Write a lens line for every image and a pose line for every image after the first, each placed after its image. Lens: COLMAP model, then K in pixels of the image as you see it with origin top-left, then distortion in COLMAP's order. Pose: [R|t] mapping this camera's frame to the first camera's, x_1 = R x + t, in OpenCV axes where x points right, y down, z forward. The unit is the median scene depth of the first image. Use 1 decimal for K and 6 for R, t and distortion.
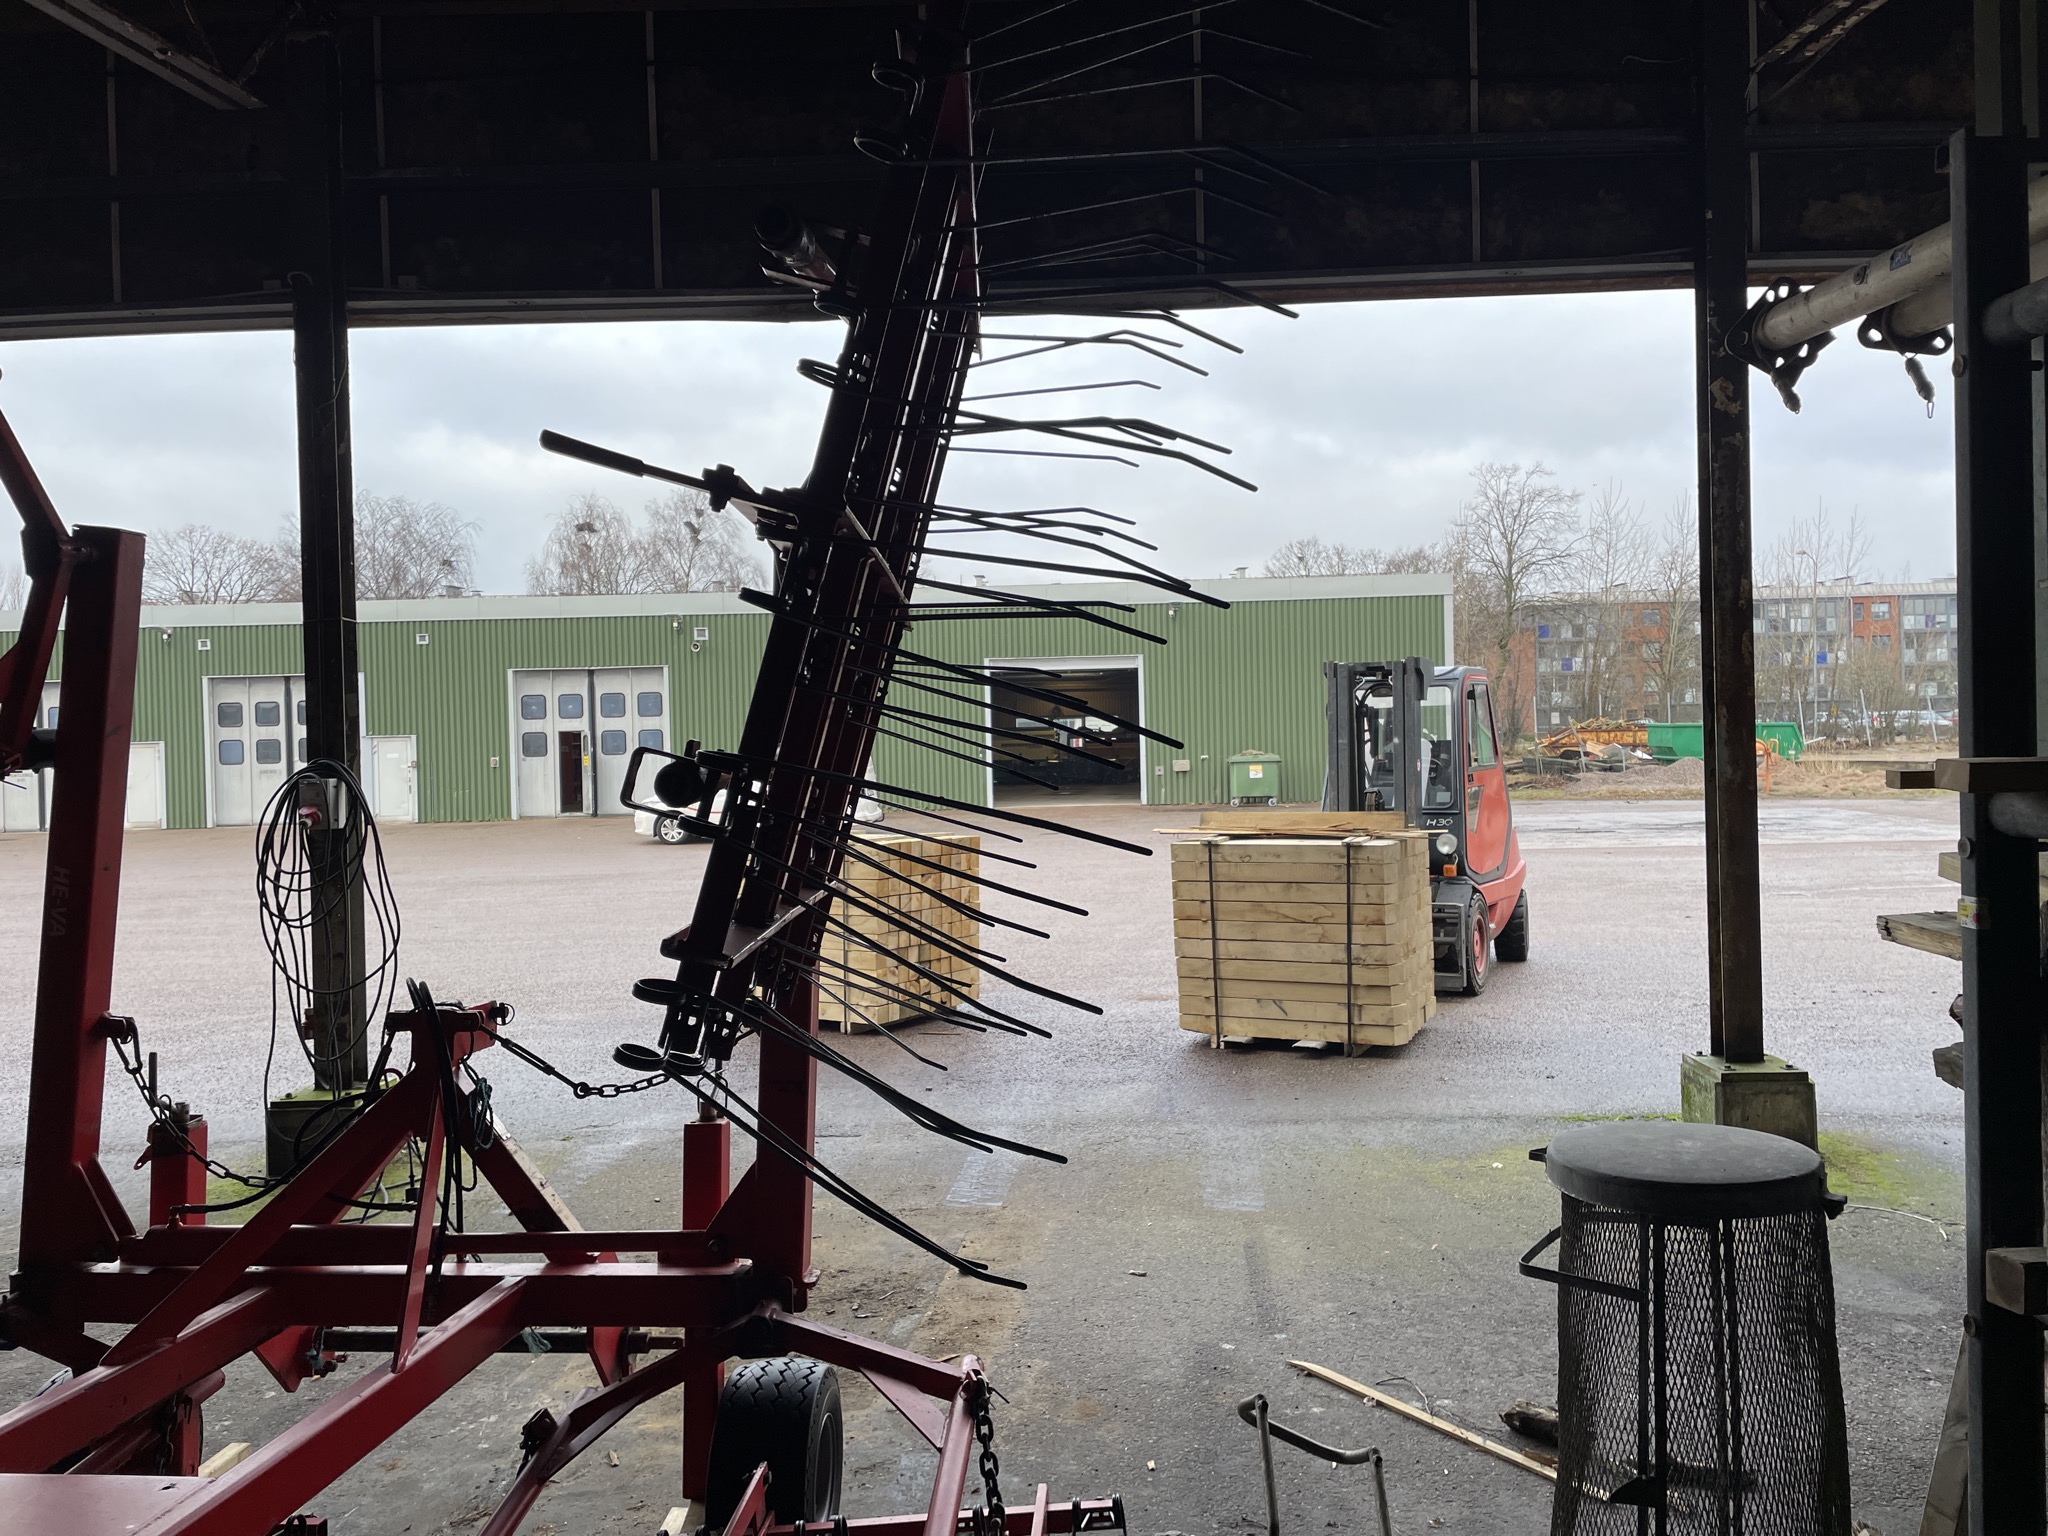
lens RADIAL K [[1542.6, 0, 1048.6], [0, 1542.6, 735.6], [0, 0, 1]] dist [0.091672, -0.113425]
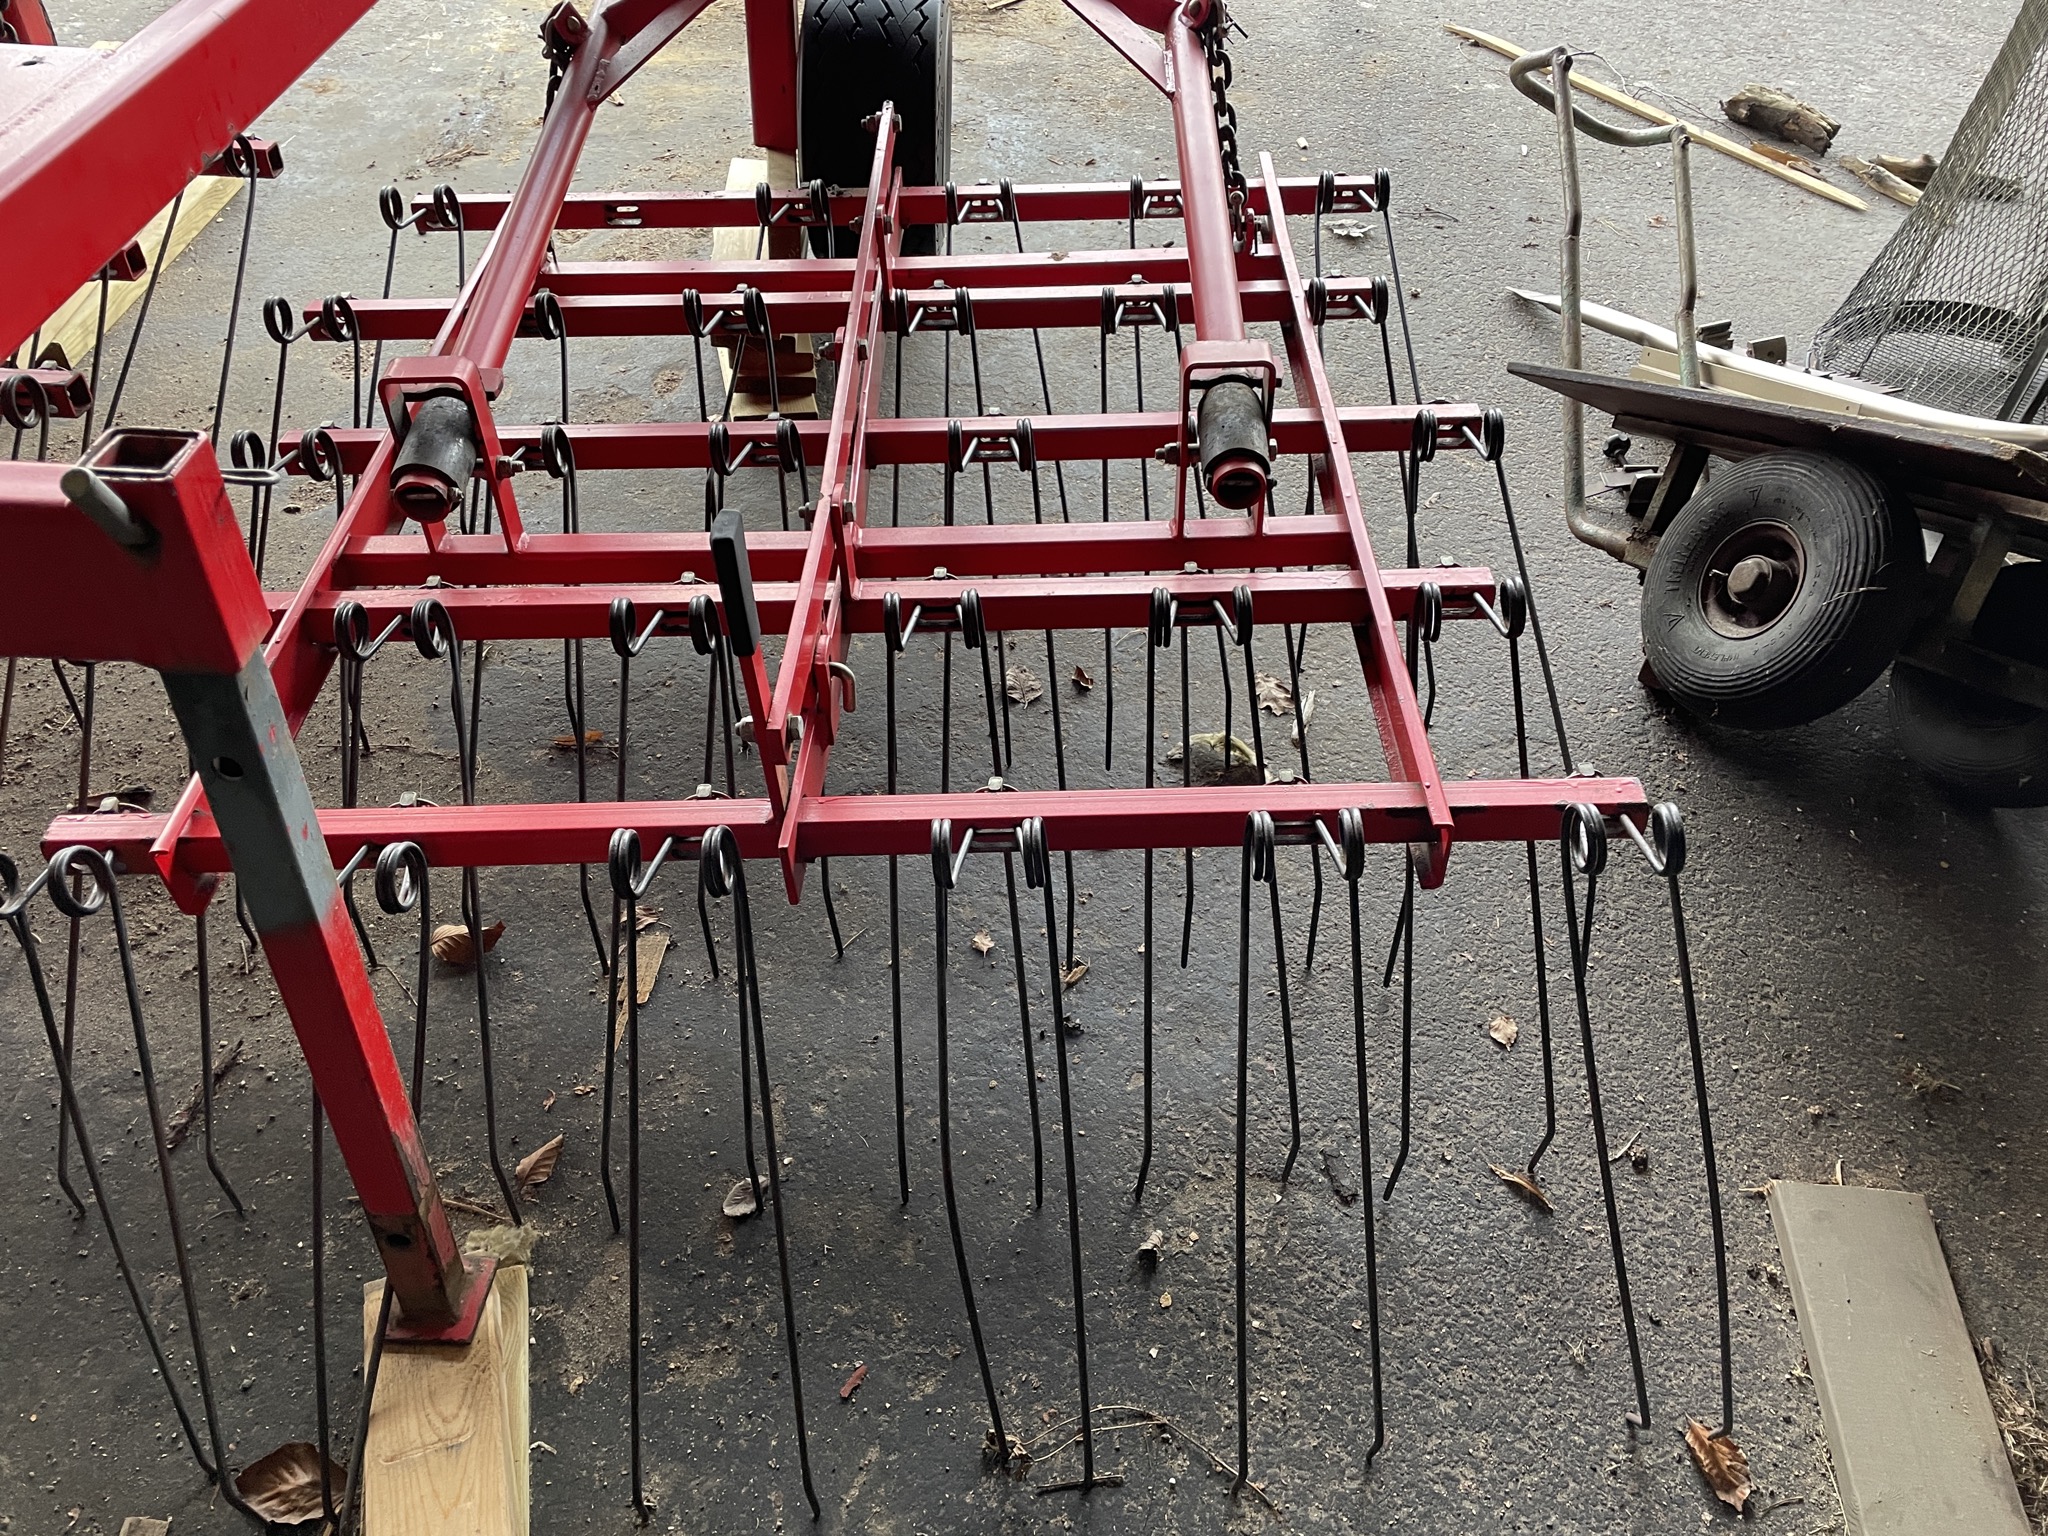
lens RADIAL K [[1542.6, 0, 1040.4], [0, 1542.6, 746.5], [0, 0, 1]] dist [0.091672, -0.113425]
pose [[0.996087, 0.017989, 0.086526, -0.074420], [-0.074329, 0.700157, 0.710109, 0.068690], [-0.047808, -0.713762, 0.698755, 0.124715]]
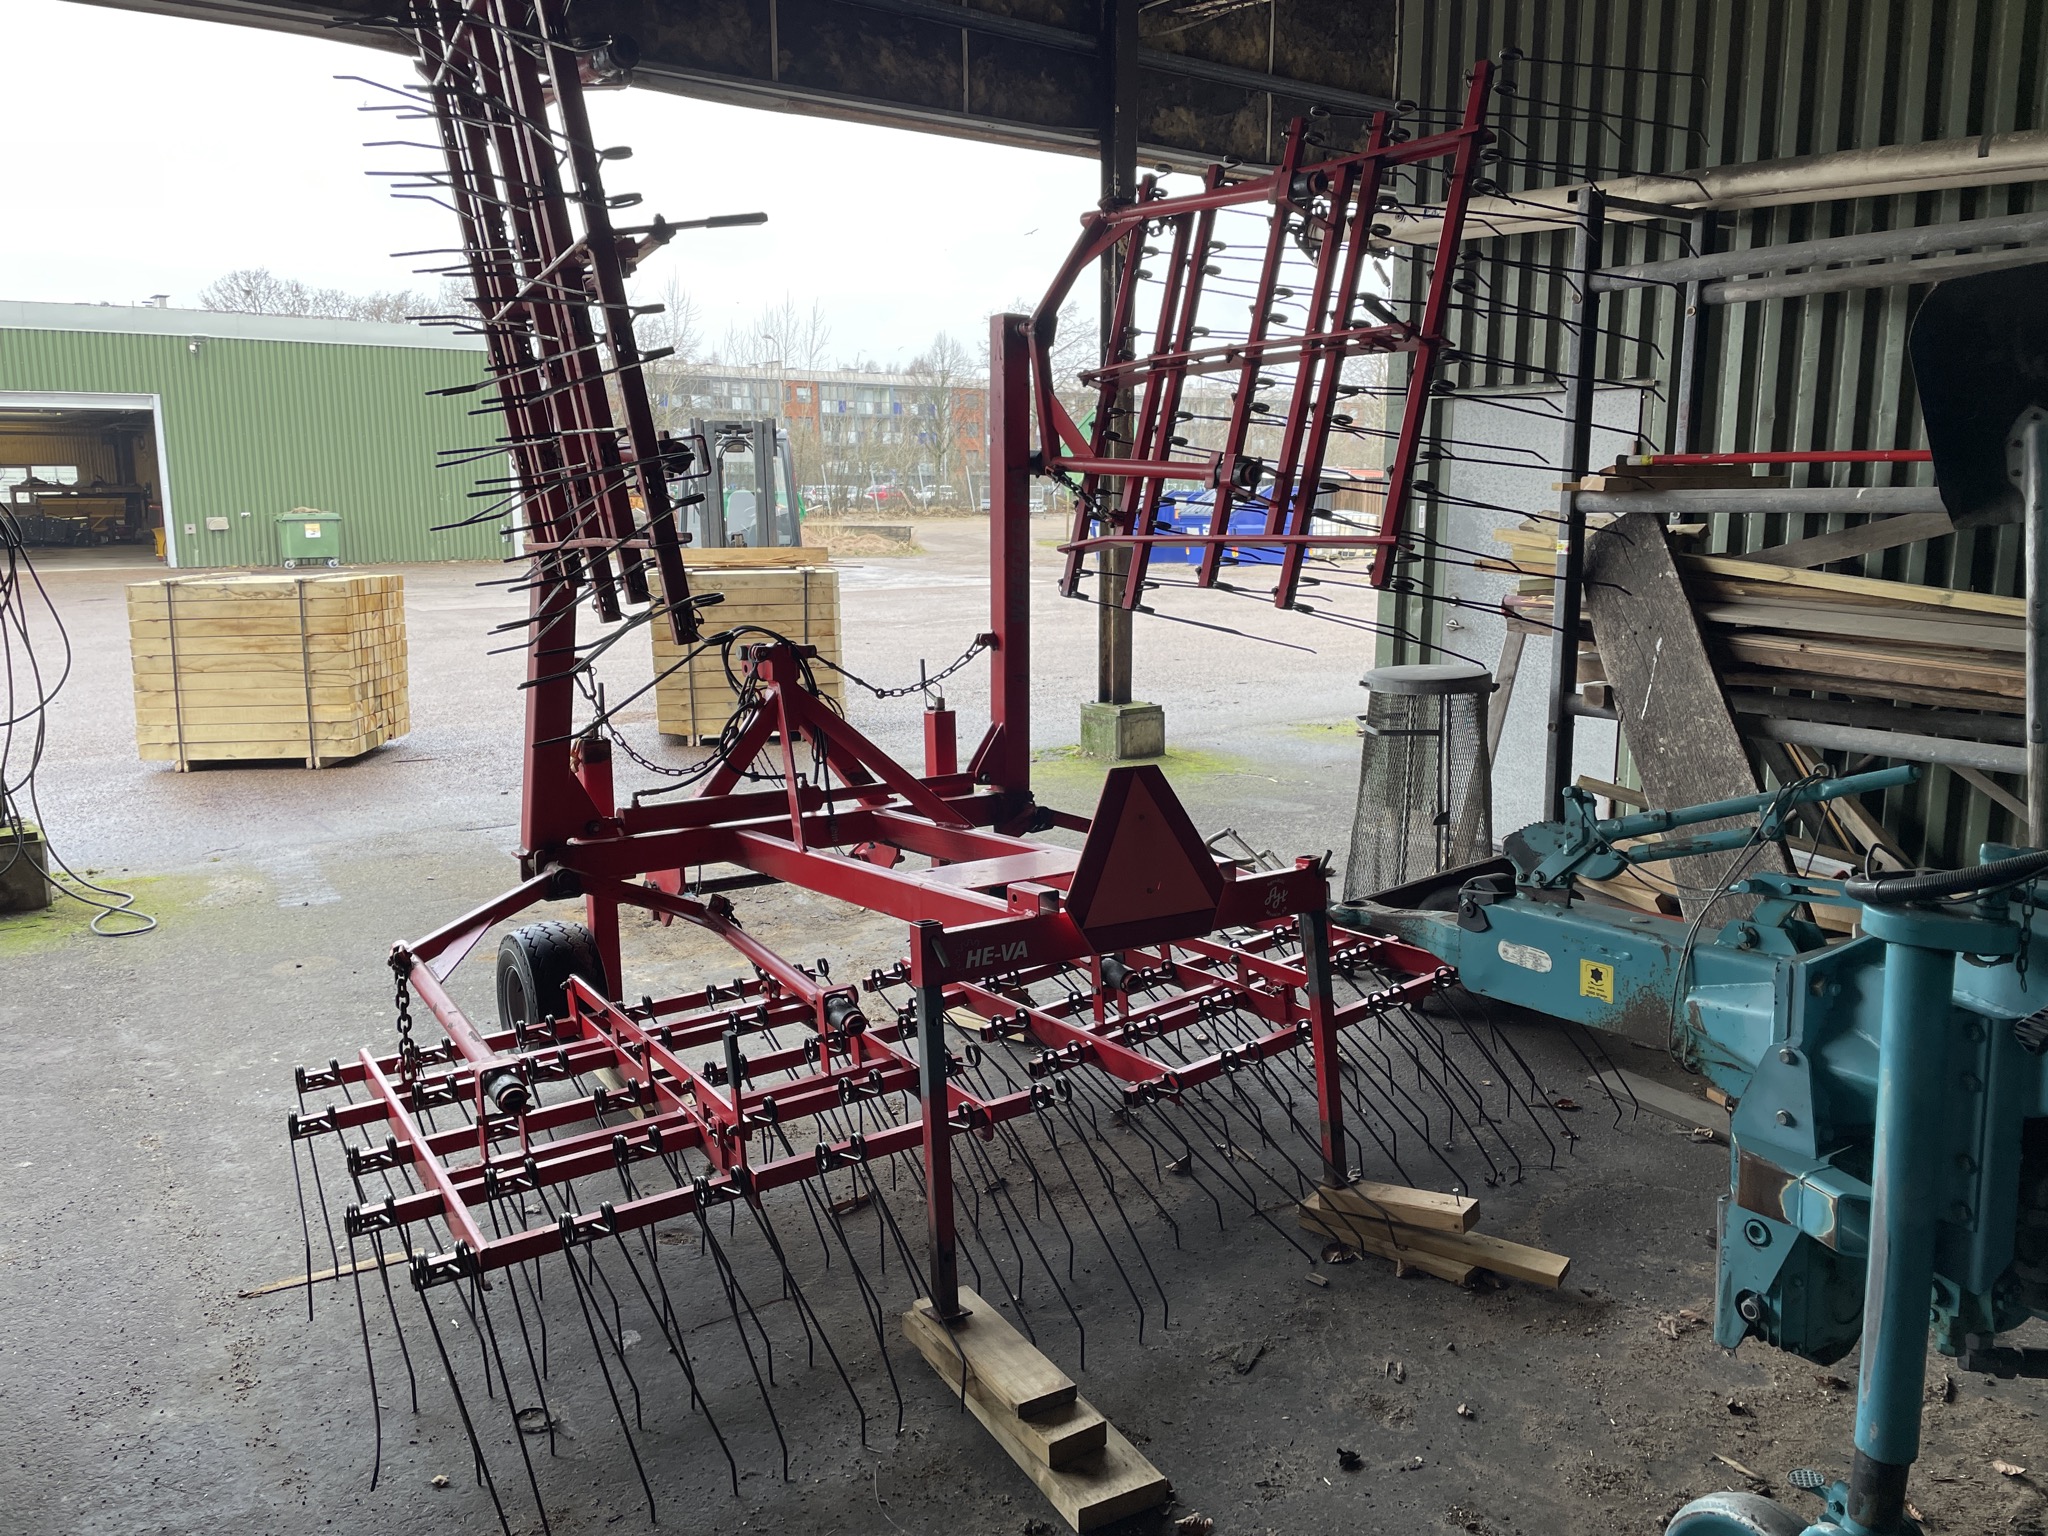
lens RADIAL K [[1542.6, 0, 1036.2], [0, 1542.6, 761.1], [0, 0, 1]] dist [0.091672, -0.113425]
pose [[0.791476, -0.086280, 0.605079, -0.524380], [-0.013323, 0.987315, 0.158211, 0.025765], [-0.611055, -0.133281, 0.780287, -0.128672]]
